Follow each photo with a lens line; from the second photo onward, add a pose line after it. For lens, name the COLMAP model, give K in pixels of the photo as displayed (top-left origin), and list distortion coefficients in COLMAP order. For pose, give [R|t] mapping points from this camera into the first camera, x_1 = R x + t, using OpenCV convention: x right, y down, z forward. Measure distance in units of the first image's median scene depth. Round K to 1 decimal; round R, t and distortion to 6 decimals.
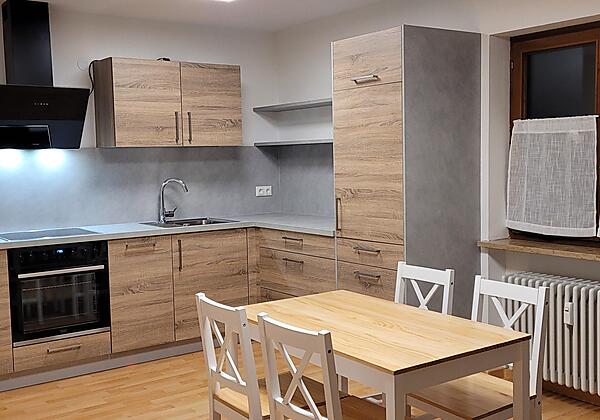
lens RADIAL K [[701.7, 0, 300.0], [0, 701.7, 210.0], [0, 0, 1]] dist [0.006508, 0.001114]
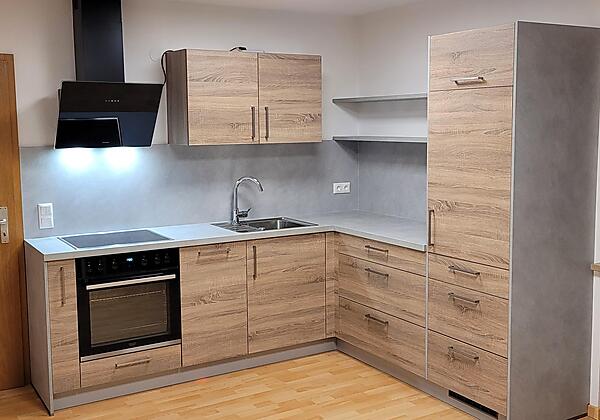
lens RADIAL K [[698.7, 0, 301.0], [0, 698.7, 193.3], [0, 0, 1]] dist [0.004375, 0.001658]
pose [[0.996631, 0.022055, -0.078990, -0.039797], [-0.019756, 0.999362, 0.029759, -0.058119], [0.079595, -0.028098, 0.996431, 0.085896]]
